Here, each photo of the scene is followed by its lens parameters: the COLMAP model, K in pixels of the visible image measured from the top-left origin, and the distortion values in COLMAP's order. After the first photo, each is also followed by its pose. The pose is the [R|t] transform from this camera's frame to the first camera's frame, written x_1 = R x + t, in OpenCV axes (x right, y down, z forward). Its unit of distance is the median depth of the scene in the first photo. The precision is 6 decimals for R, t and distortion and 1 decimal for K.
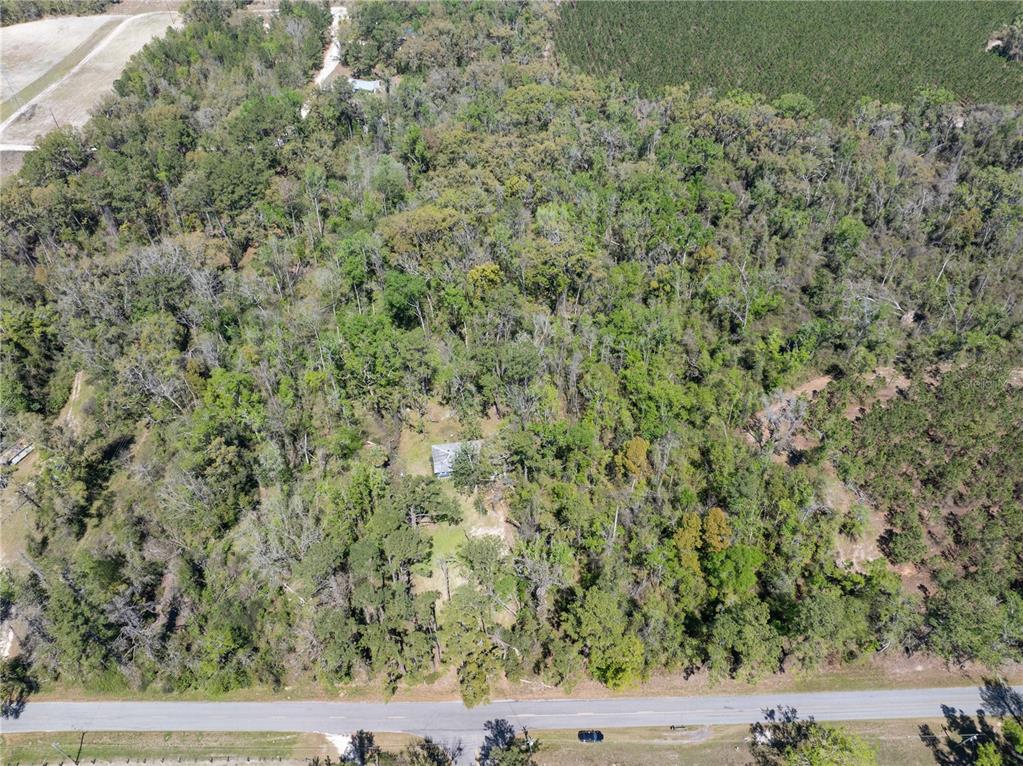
lens RADIAL K [[722.5, 0, 511.5], [0, 722.5, 383.0], [0, 0, 1]] dist [-0.076948, 0.053676]
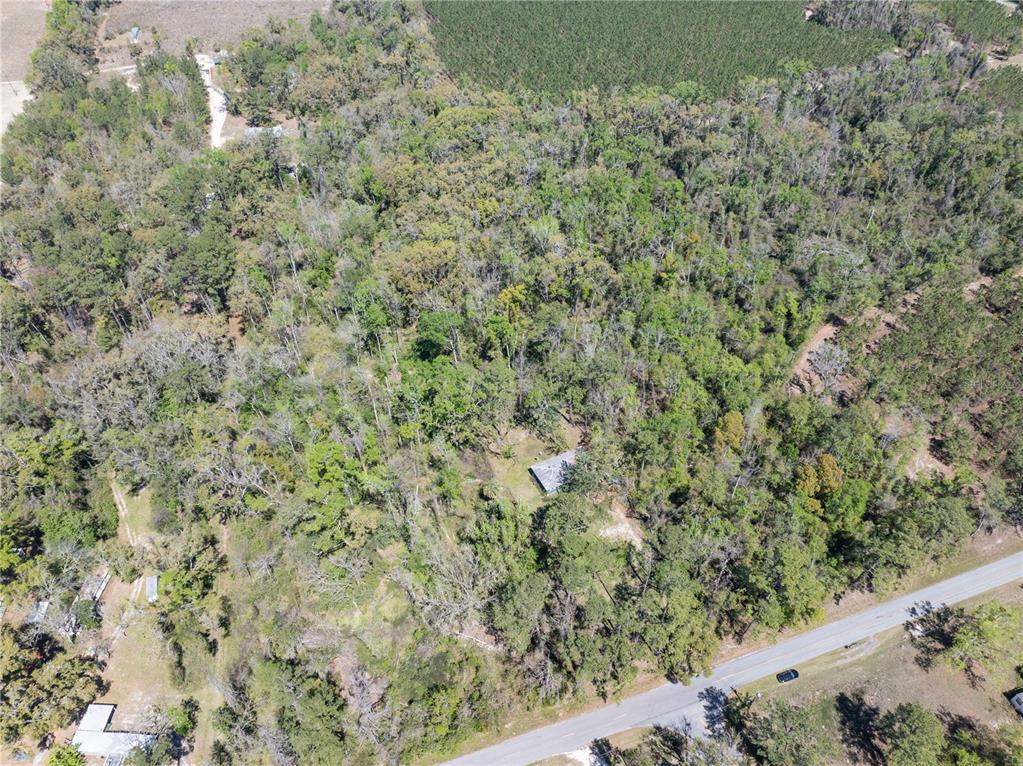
lens RADIAL K [[722.5, 0, 511.5], [0, 722.5, 383.0], [0, 0, 1]] dist [-0.076948, 0.053676]
pose [[0.952385, -0.222104, 0.208886, -0.321226], [0.222815, 0.974647, 0.020426, -0.057830], [-0.208126, 0.027090, 0.977727, -0.018727]]
